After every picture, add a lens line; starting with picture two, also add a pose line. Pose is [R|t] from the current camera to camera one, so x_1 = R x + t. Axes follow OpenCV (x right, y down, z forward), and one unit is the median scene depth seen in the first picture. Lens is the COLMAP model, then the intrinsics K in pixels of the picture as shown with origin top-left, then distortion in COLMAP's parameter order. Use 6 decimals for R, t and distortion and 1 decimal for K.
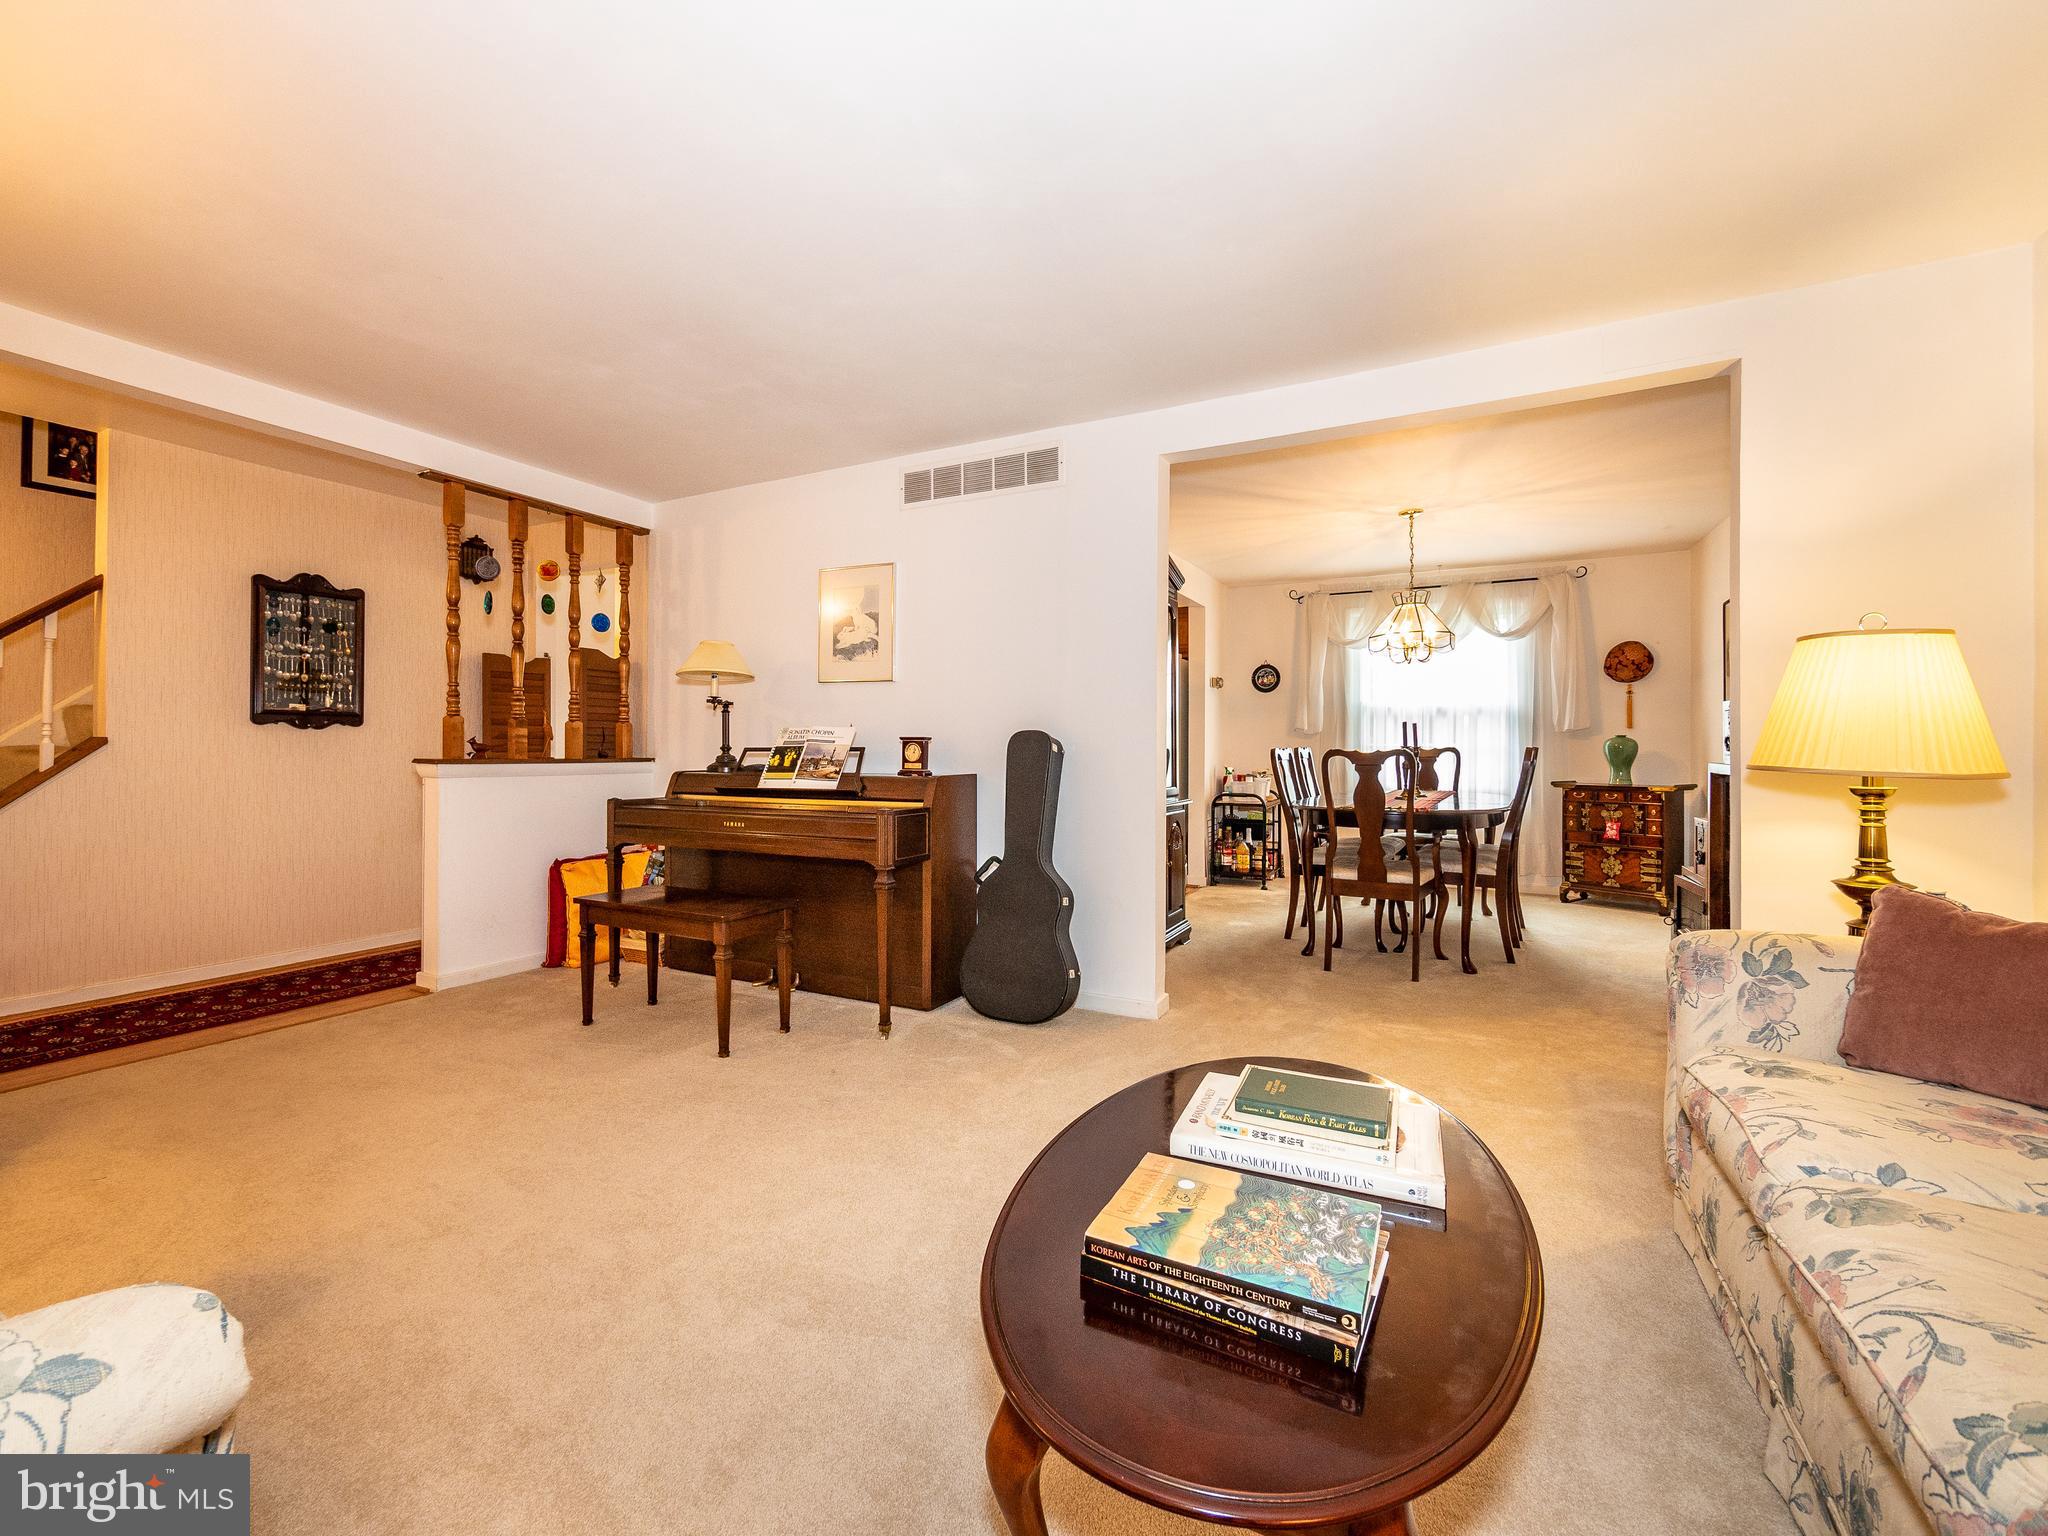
lens RADIAL K [[886.2, 0, 1027.3], [0, 886.2, 750.9], [0, 0, 1]] dist [0.002631, 0.000001]
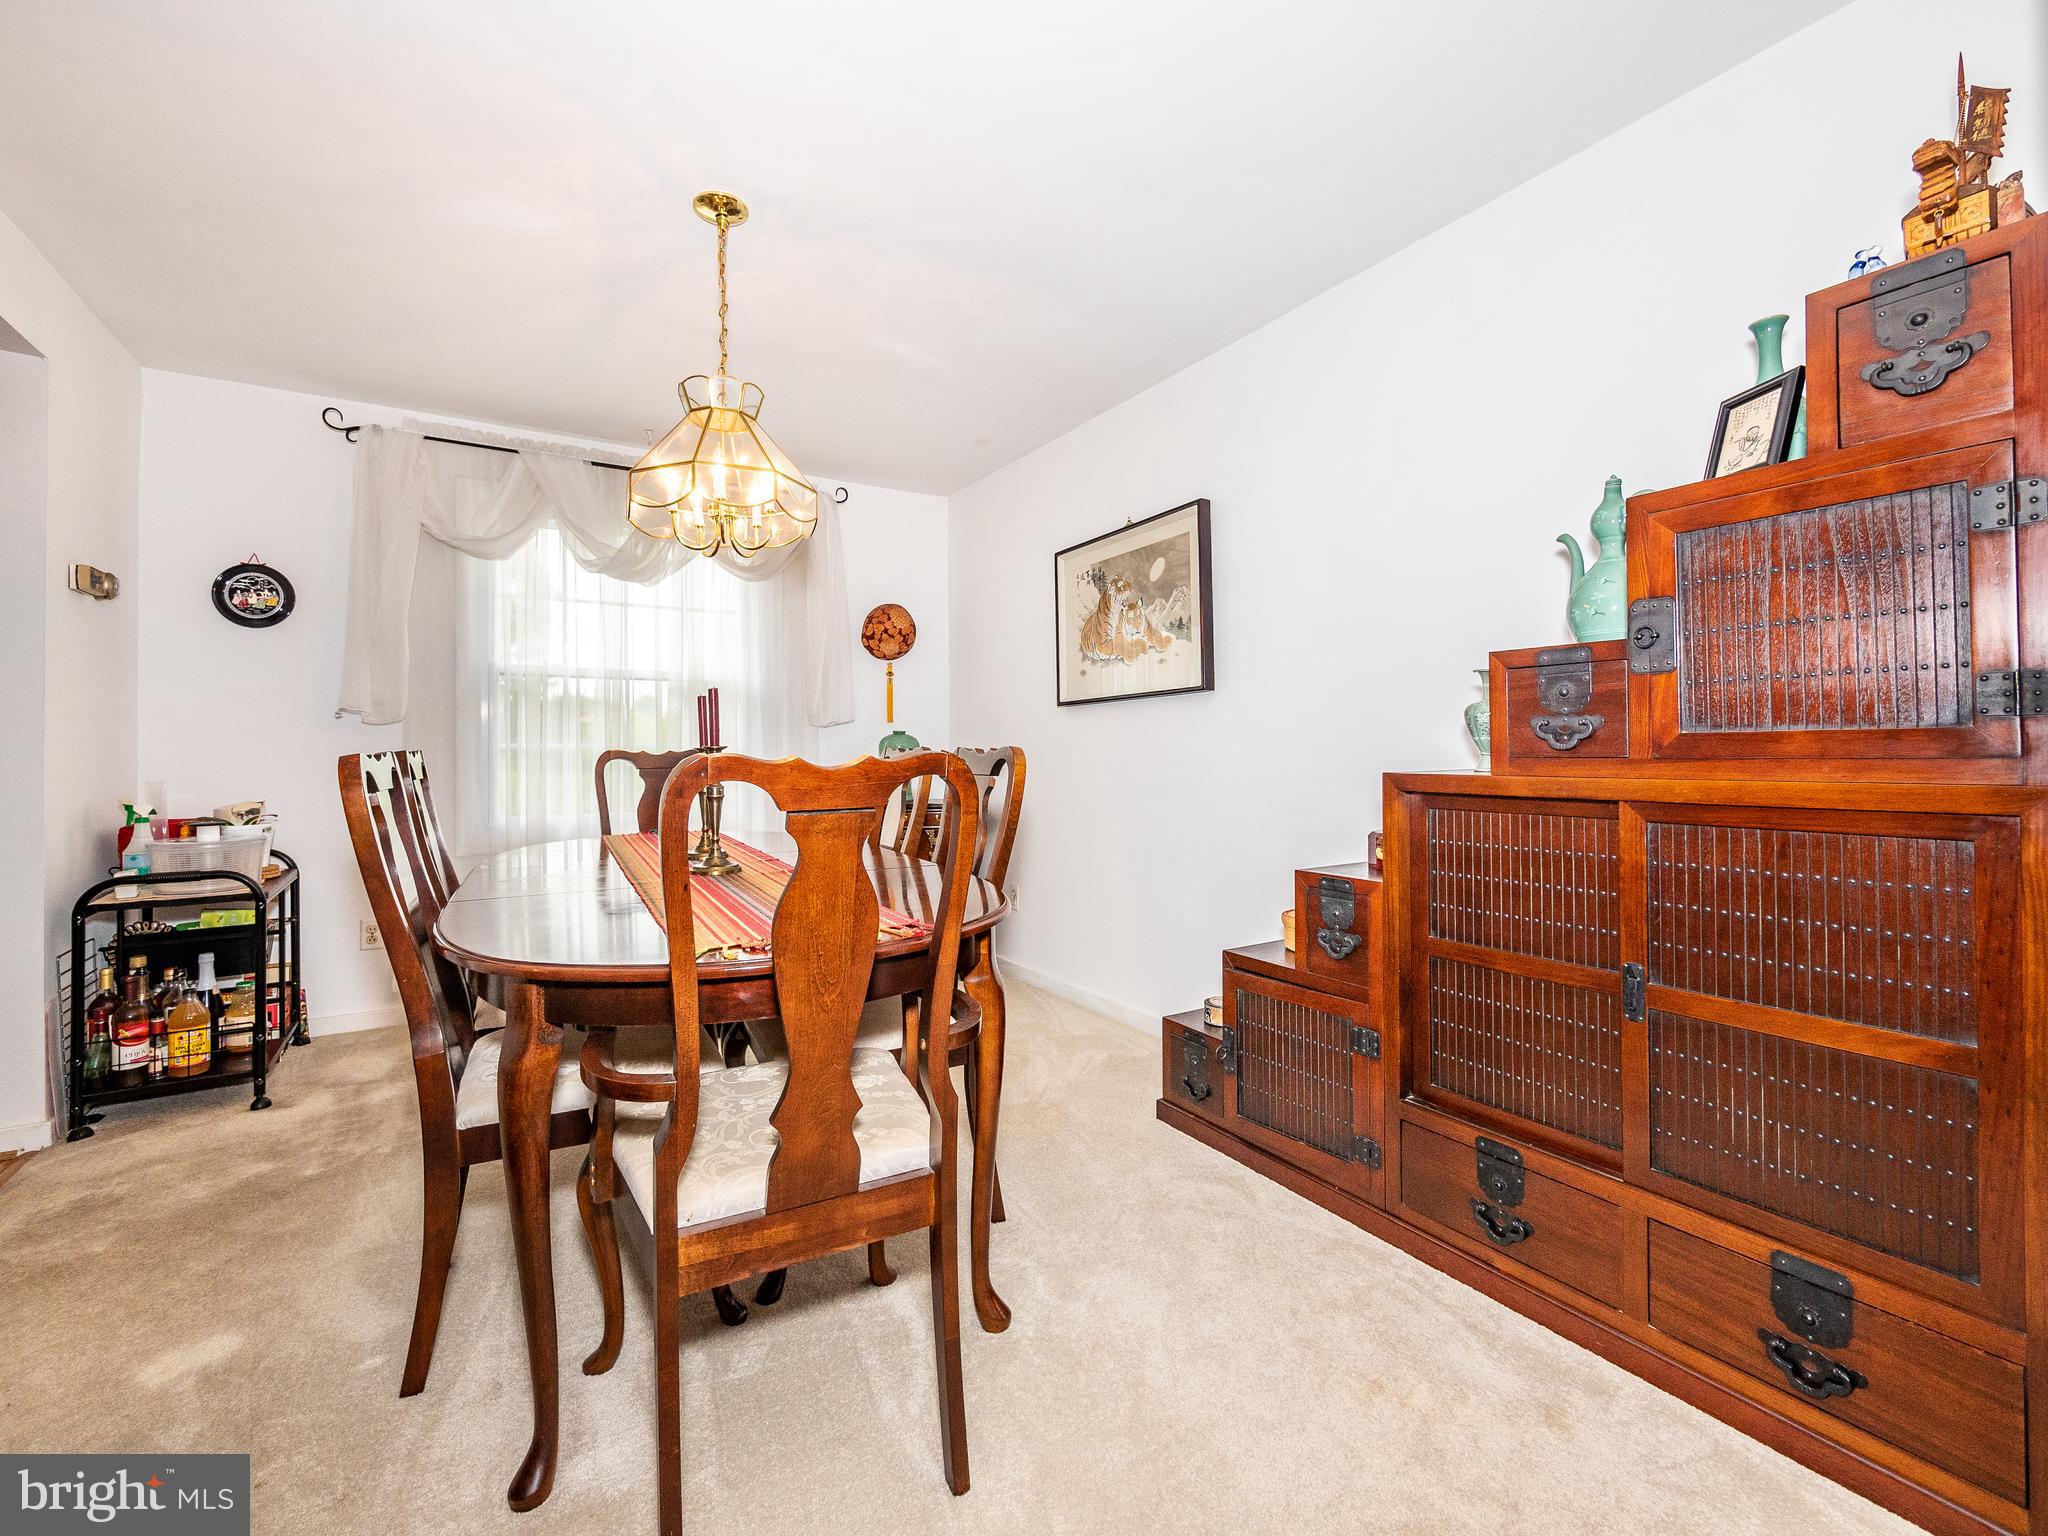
lens RADIAL K [[886.2, 0, 1043.7], [0, 886.2, 738.4], [0, 0, 1]] dist [0.002631, 0.000001]
pose [[0.519033, 0.002678, 0.854750, 0.103349], [0.014228, 0.999829, -0.011772, -0.000508], [-0.854636, 0.018271, 0.518907, 0.470822]]
